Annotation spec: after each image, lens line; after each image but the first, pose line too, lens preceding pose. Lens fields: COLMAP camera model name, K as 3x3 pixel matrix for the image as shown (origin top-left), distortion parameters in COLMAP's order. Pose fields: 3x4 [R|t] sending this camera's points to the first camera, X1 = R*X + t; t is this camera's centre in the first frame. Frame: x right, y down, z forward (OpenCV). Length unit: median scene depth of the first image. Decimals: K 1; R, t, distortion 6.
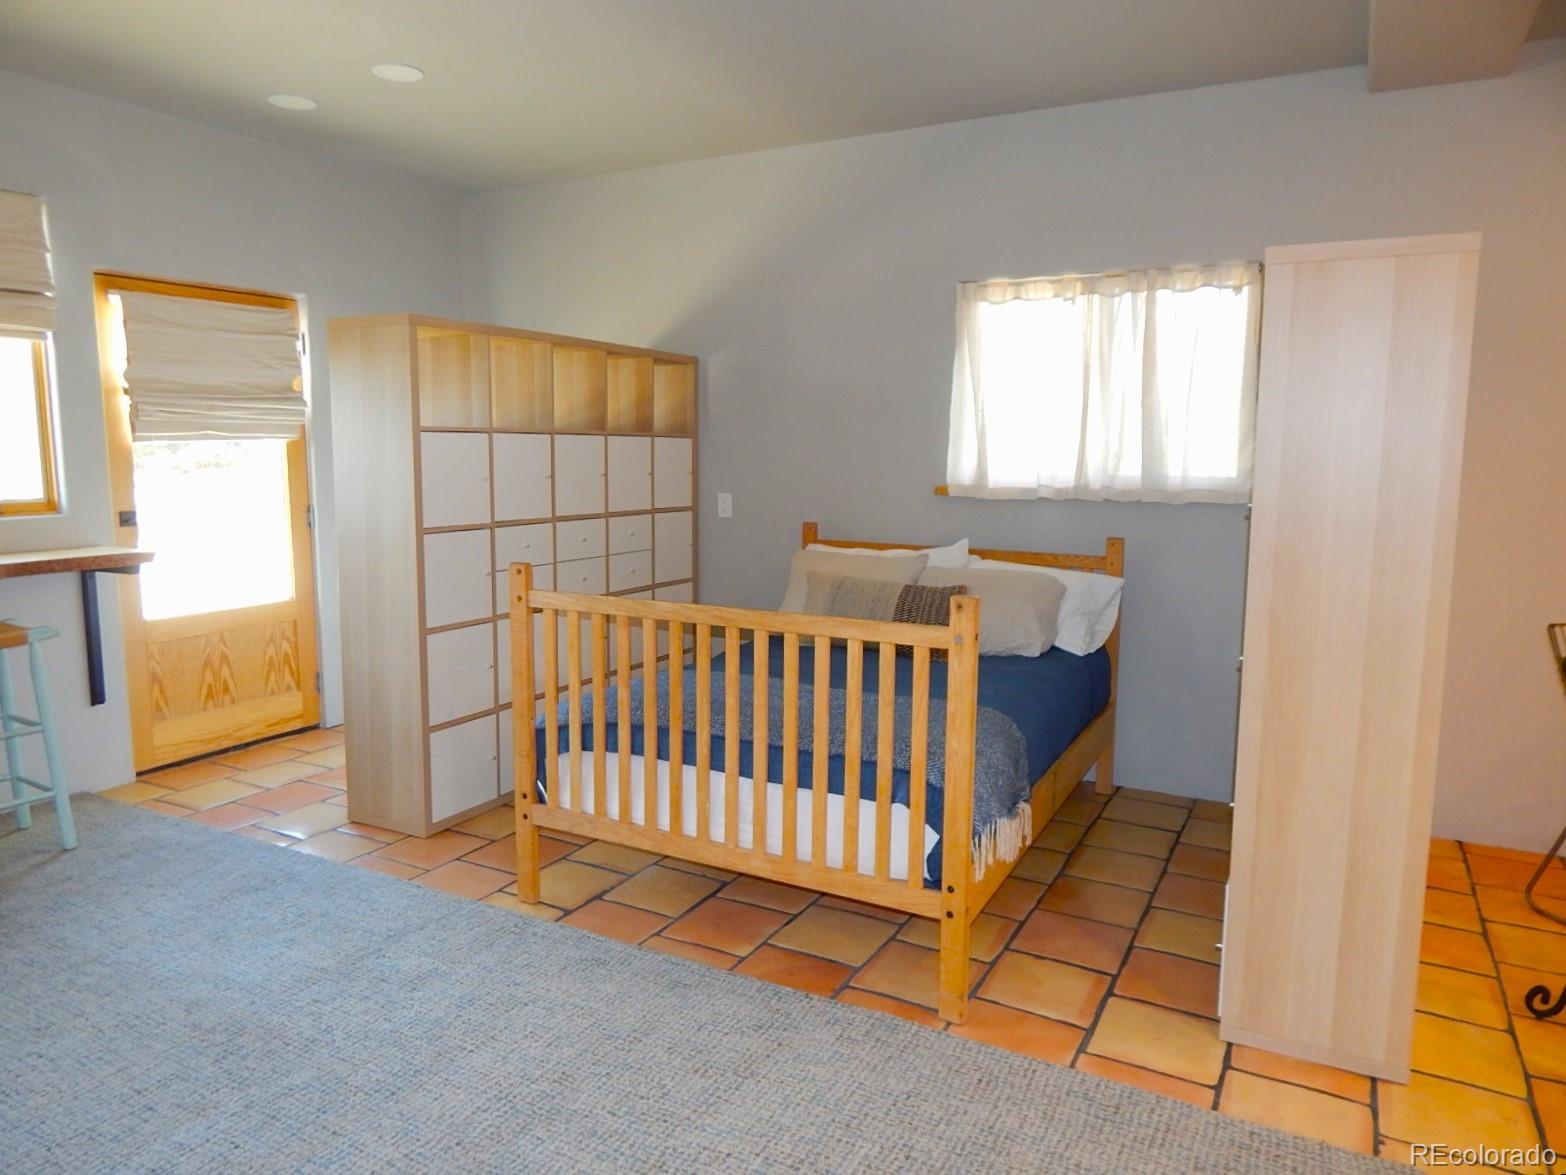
lens RADIAL K [[1066.5, 0, 788.6], [0, 1066.5, 568.0], [0, 0, 1]] dist [0.035300, -0.024863]
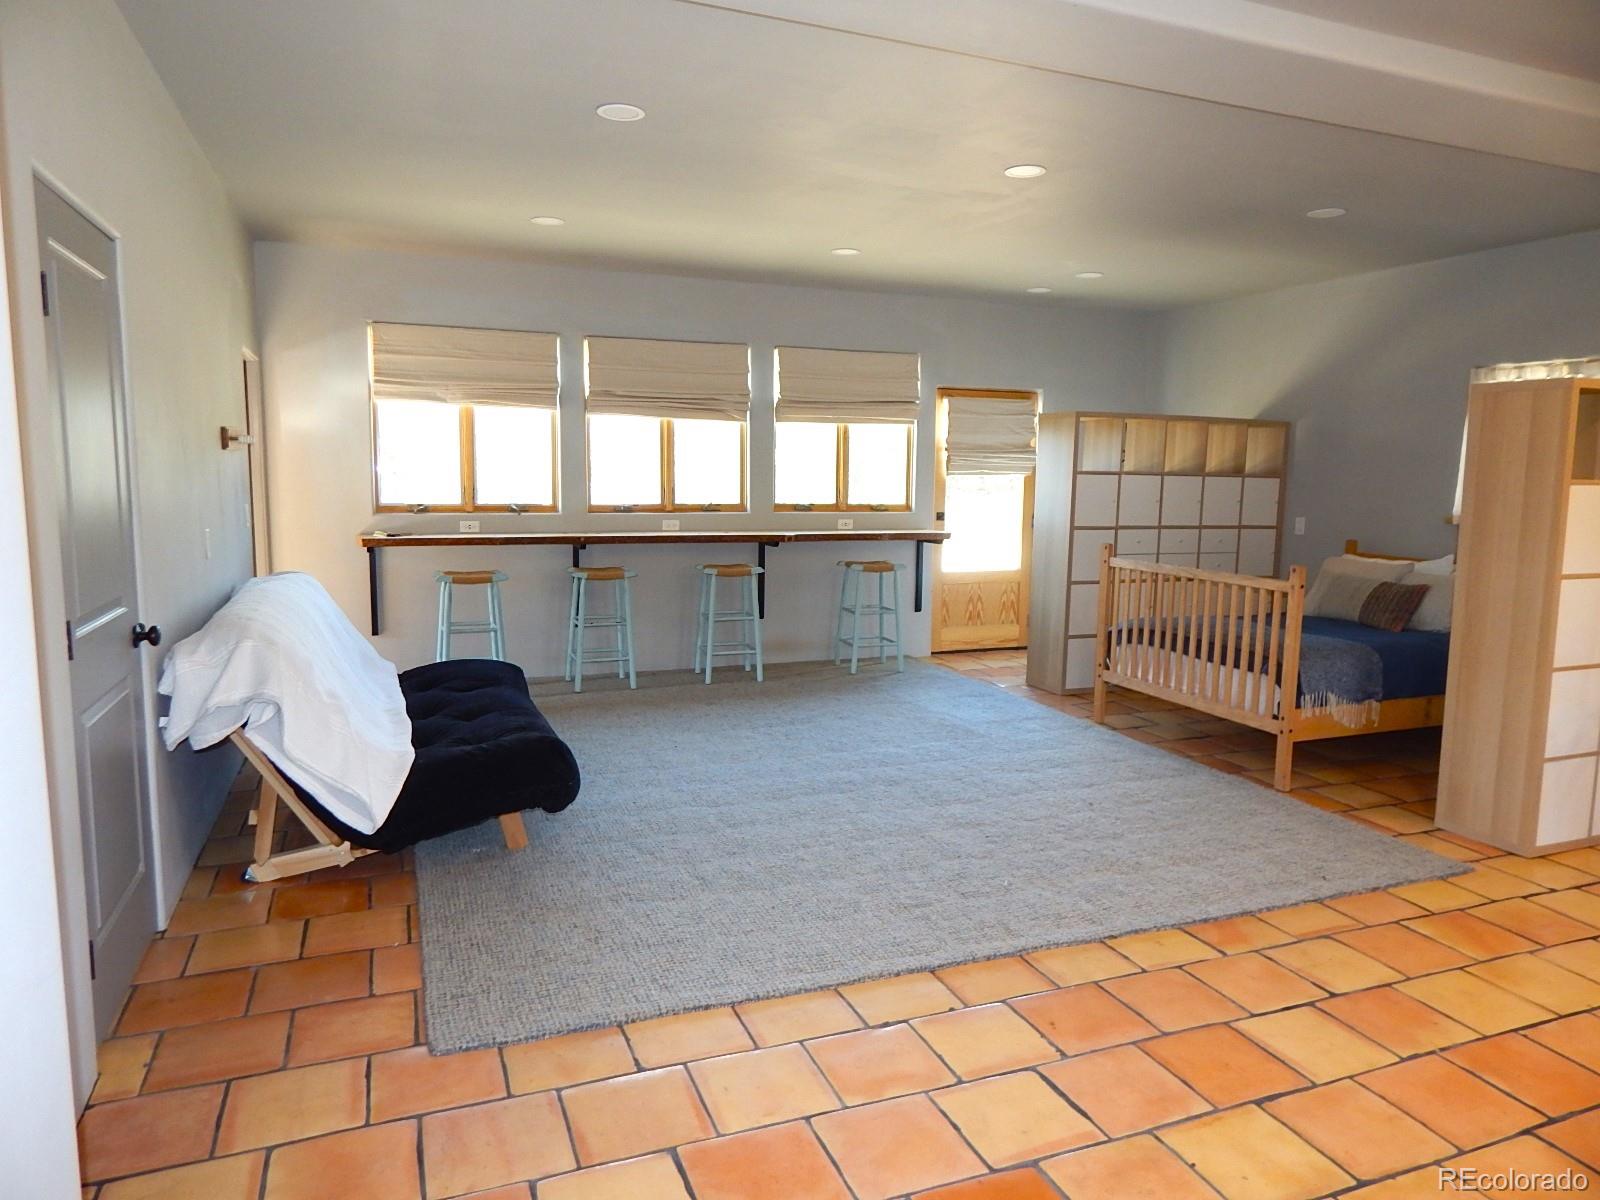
lens RADIAL K [[1089.6, 0, 803.3], [0, 1089.6, 604.4], [0, 0, 1]] dist [0.035300, -0.024863]
pose [[0.773754, 0.092150, -0.626749, 0.422839], [-0.088653, 0.995379, 0.036902, 0.059760], [0.627253, 0.027010, 0.778347, -0.649890]]
